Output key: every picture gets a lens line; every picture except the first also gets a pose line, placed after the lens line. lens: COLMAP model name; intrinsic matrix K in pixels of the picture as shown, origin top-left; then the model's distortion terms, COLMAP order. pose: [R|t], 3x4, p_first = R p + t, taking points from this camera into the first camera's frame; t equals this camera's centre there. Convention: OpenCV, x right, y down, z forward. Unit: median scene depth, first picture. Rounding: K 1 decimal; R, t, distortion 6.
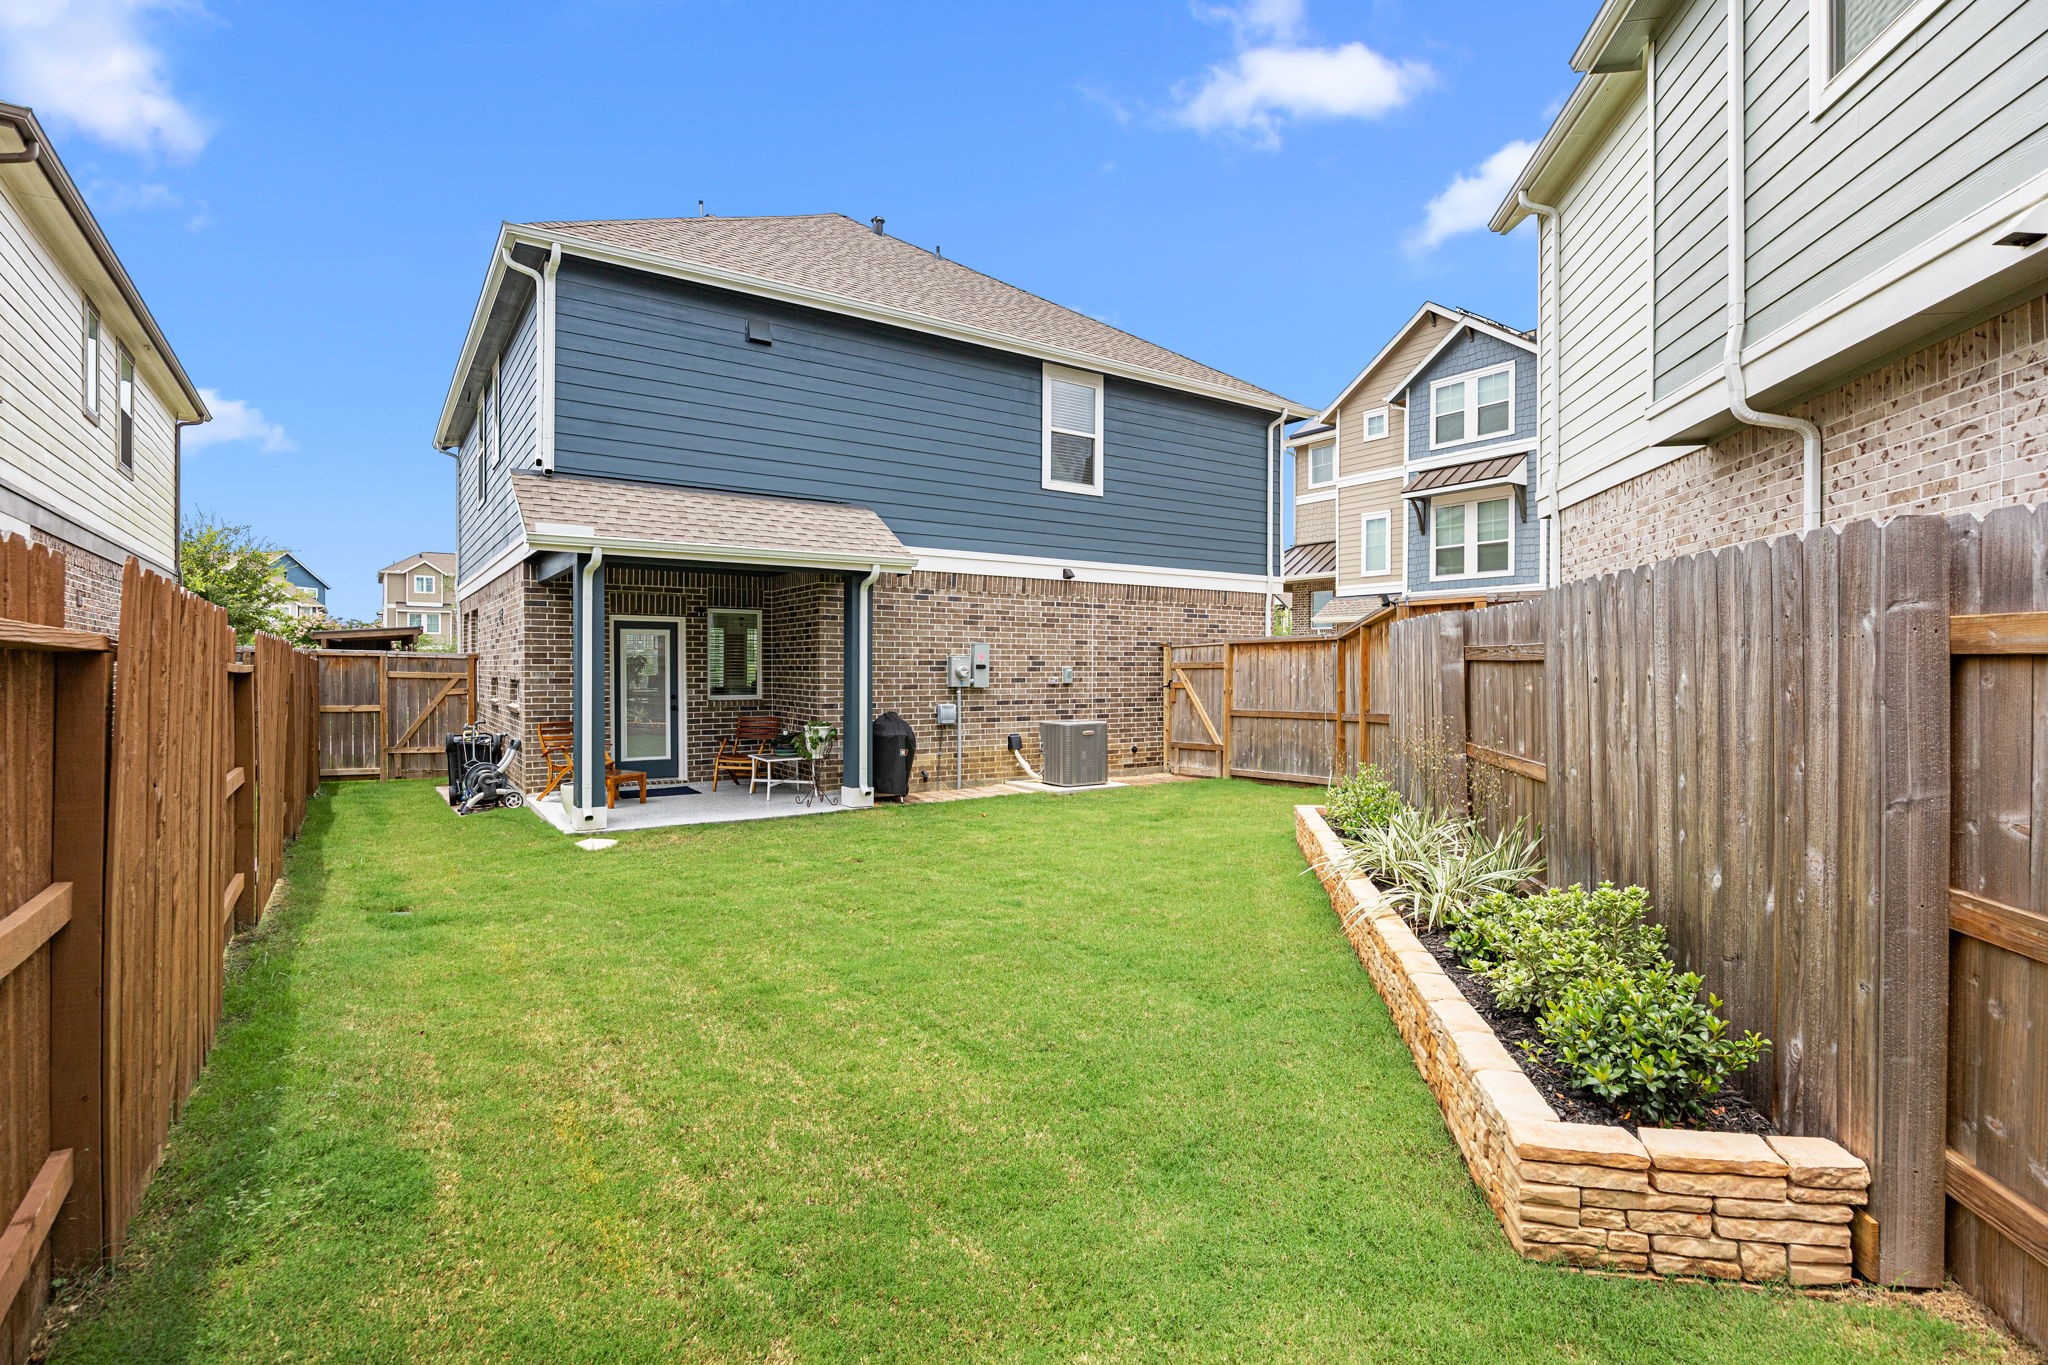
lens RADIAL K [[948.9, 0, 1028.7], [0, 948.9, 669.6], [0, 0, 1]] dist [0.001476, 0.000035]
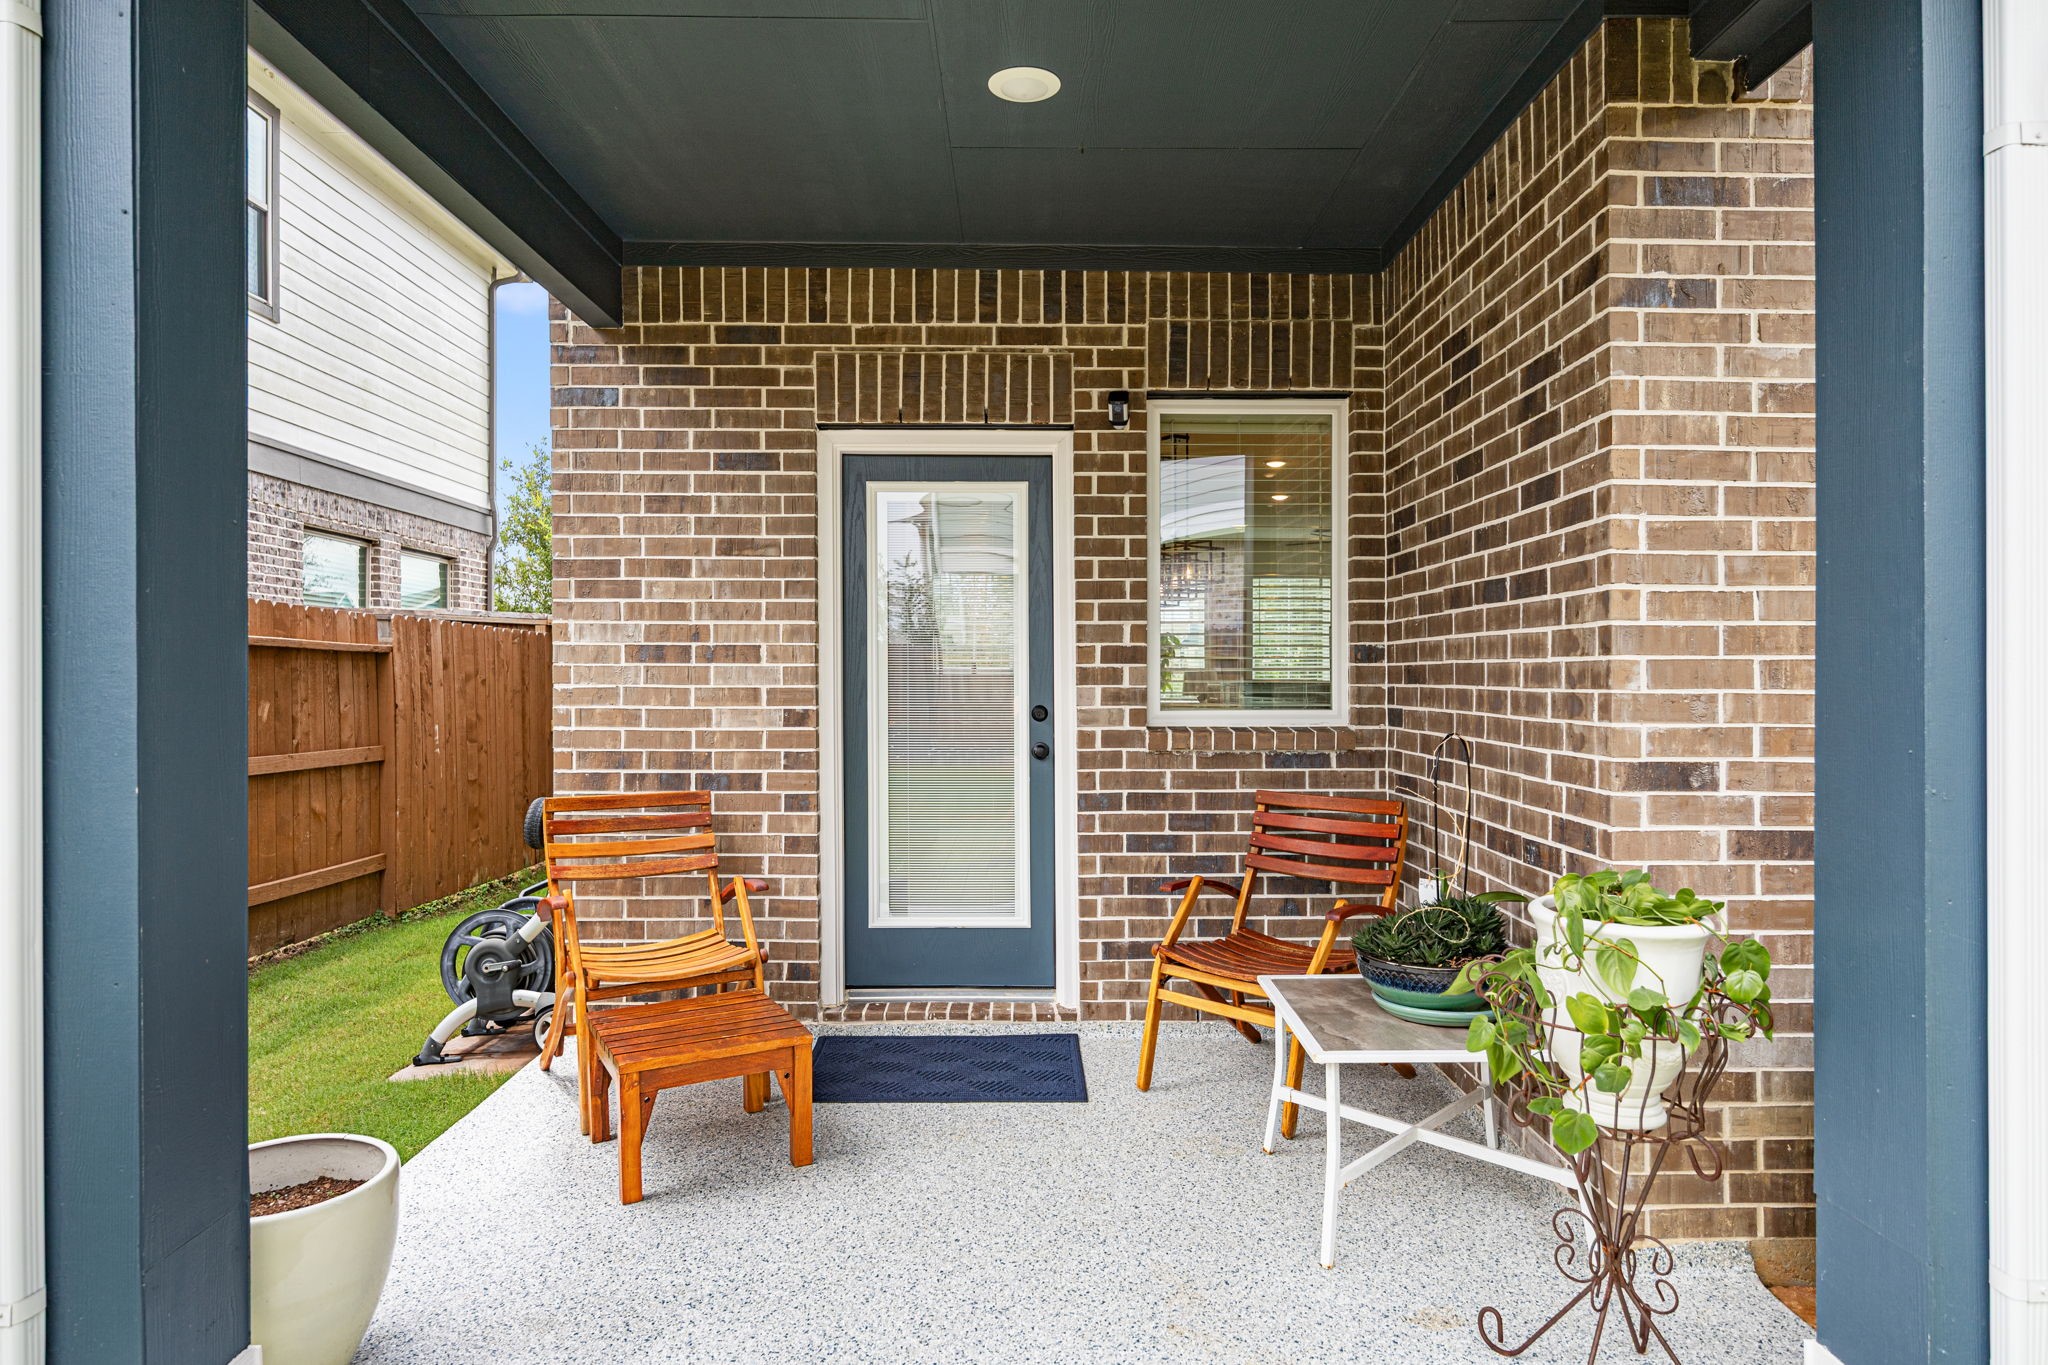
lens RADIAL K [[1174.3, 0, 1029.5], [0, 1174.3, 676.6], [0, 0, 1]] dist [0.000049, -0.000175]
pose [[0.821185, -0.002938, -0.570654, -0.172238], [0.000527, 0.999990, -0.004389, 0.019125], [0.570661, 0.003304, 0.821179, 0.704591]]
